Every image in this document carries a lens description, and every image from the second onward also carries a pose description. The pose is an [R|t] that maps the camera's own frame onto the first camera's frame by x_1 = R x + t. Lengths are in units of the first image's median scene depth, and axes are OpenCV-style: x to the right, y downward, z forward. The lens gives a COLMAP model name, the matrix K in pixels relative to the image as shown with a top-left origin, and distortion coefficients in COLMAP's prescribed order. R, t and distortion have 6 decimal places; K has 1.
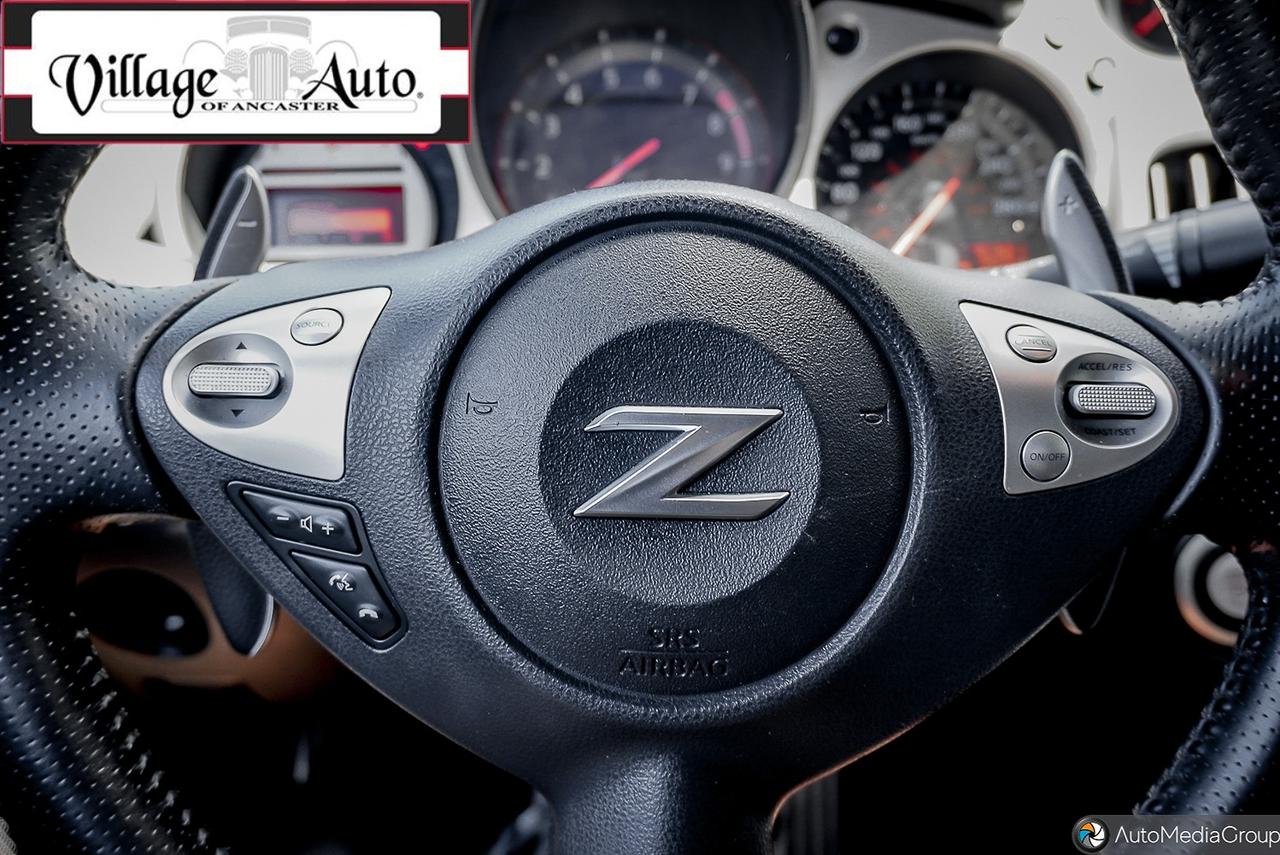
lens RADIAL K [[1321.6, 0, 638.7], [0, 1321.6, 434.5], [0, 0, 1]] dist [0.079580, 0.000000]
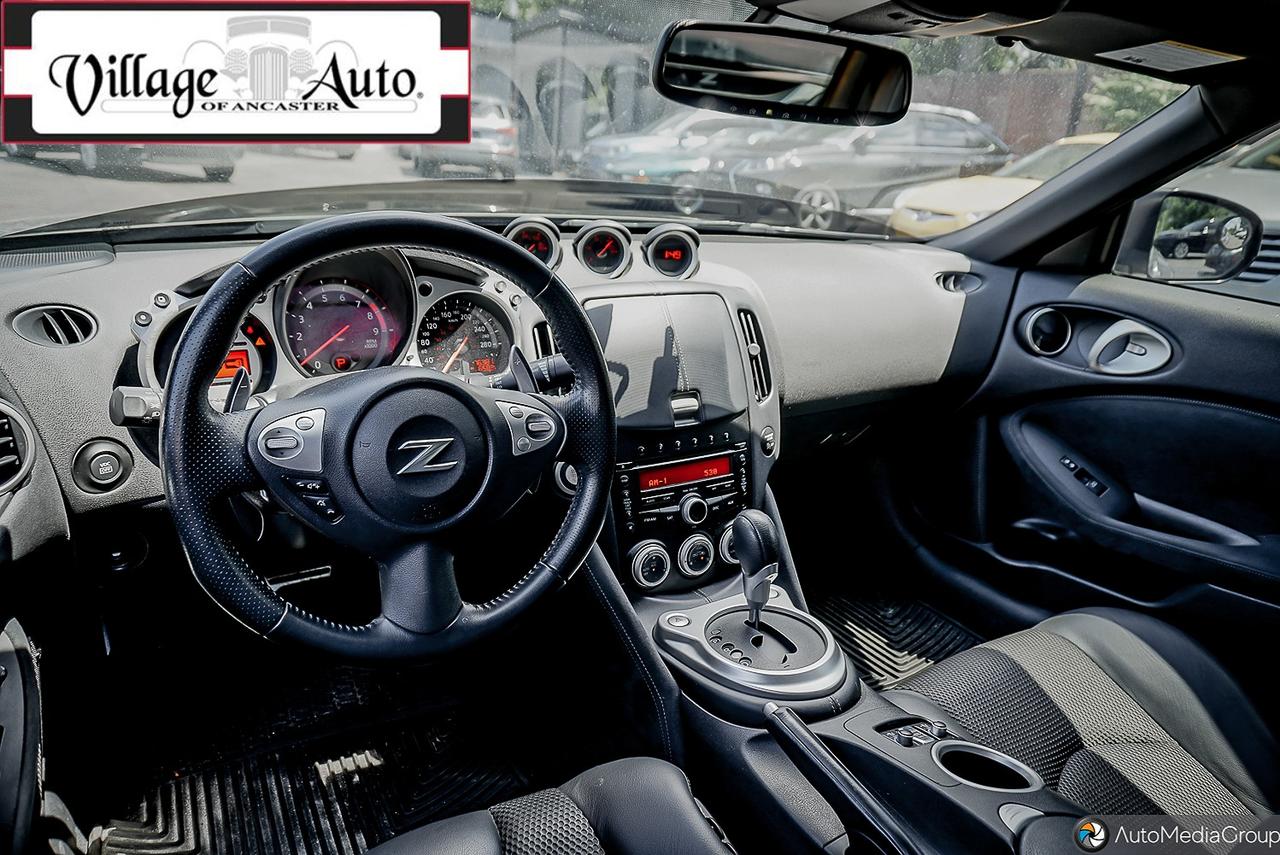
lens RADIAL K [[884.3, 0, 640.3], [0, 884.3, 444.8], [0, 0, 1]] dist [-0.024285, 0.010794]
pose [[0.873132, -0.092982, 0.478534, -0.500478], [0.072772, 0.995503, 0.060653, -0.092449], [-0.482021, -0.018135, 0.875972, -1.104358]]
